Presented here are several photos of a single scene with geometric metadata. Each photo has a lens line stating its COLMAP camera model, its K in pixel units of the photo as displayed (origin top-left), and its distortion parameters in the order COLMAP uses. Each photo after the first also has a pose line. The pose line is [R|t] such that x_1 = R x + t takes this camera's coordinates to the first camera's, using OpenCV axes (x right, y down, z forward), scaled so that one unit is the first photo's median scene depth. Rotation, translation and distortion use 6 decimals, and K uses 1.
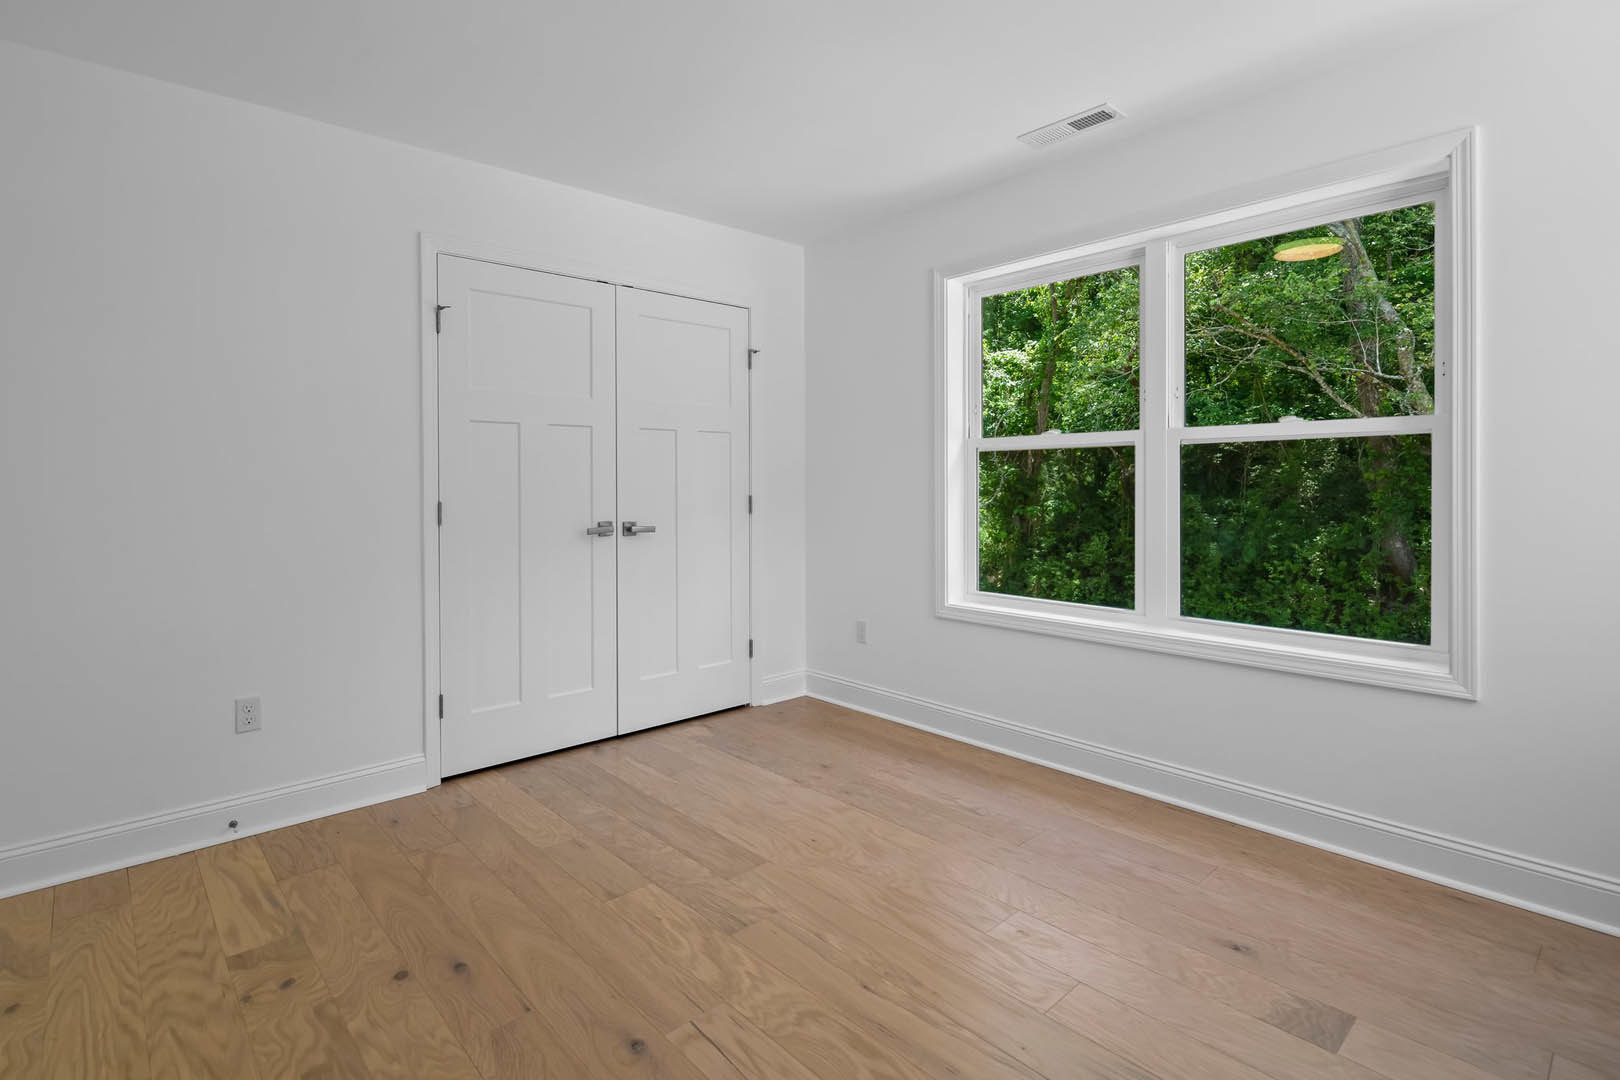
lens RADIAL K [[787.7, 0, 806.0], [0, 787.7, 493.4], [0, 0, 1]] dist [0.002717, -0.002884]
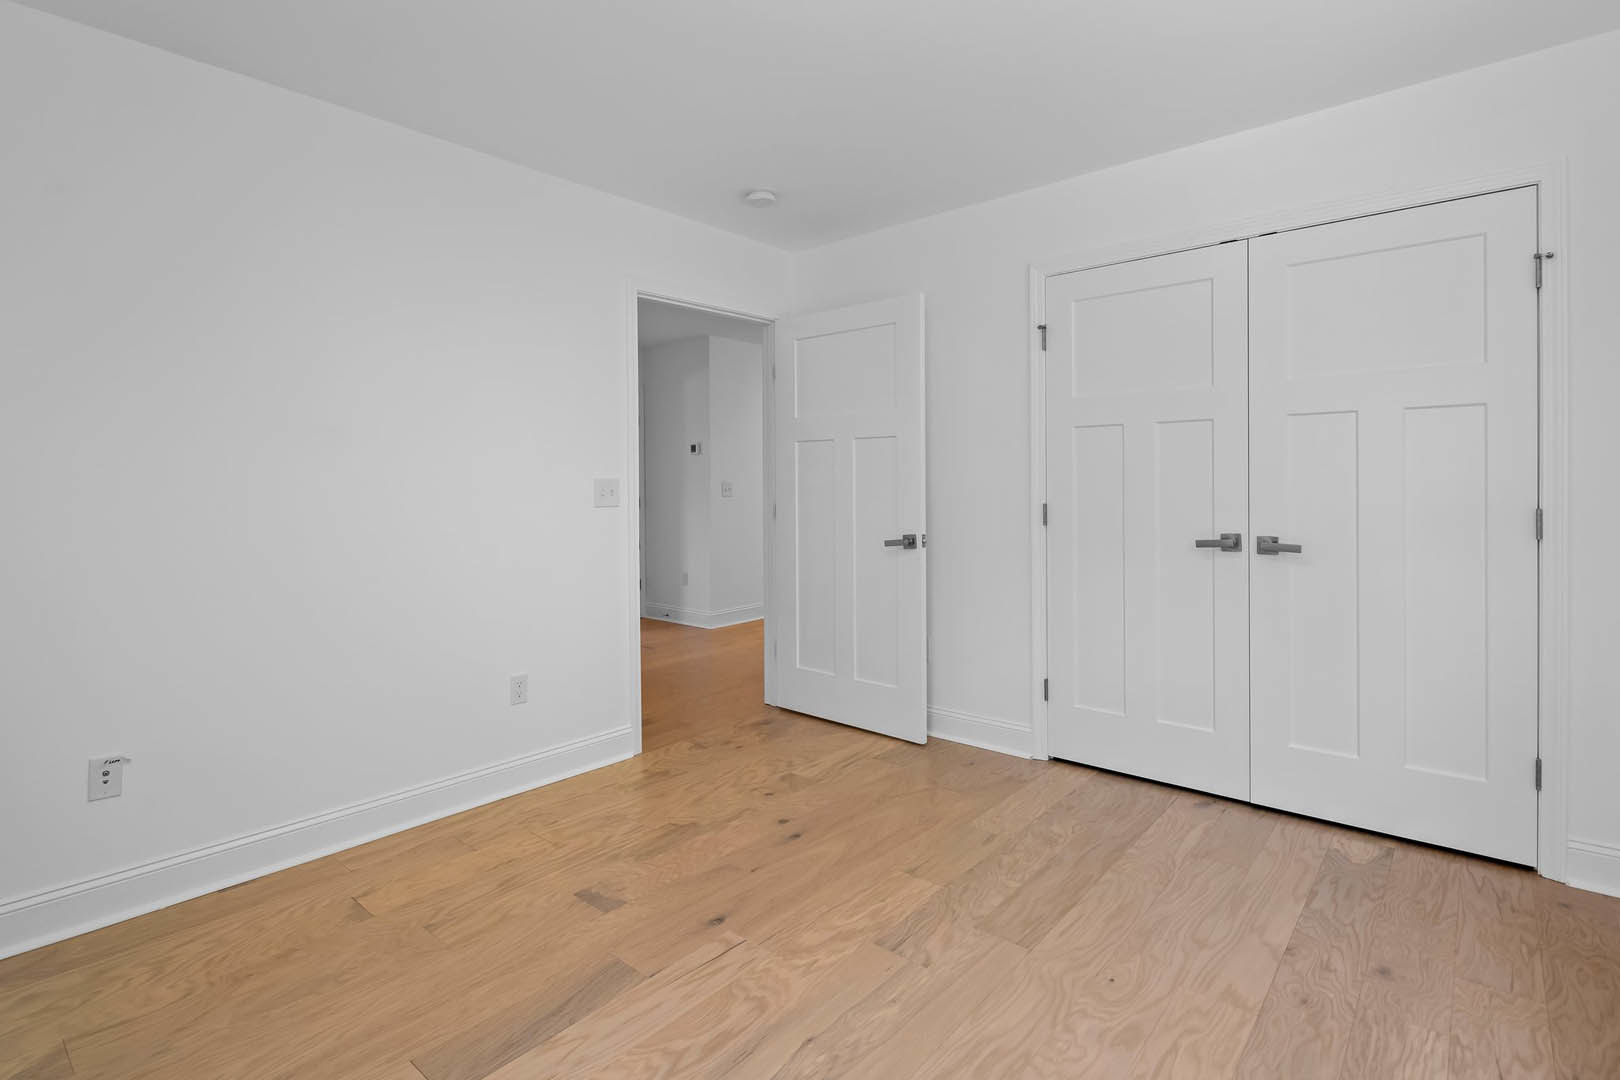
lens RADIAL K [[787.7, 0, 790.5], [0, 787.7, 495.9], [0, 0, 1]] dist [0.002717, -0.002884]
pose [[0.108454, 0.016362, -0.993967, 0.668802], [-0.008144, 0.999846, 0.015571, -0.016966], [0.994068, 0.006406, 0.108570, 0.596782]]
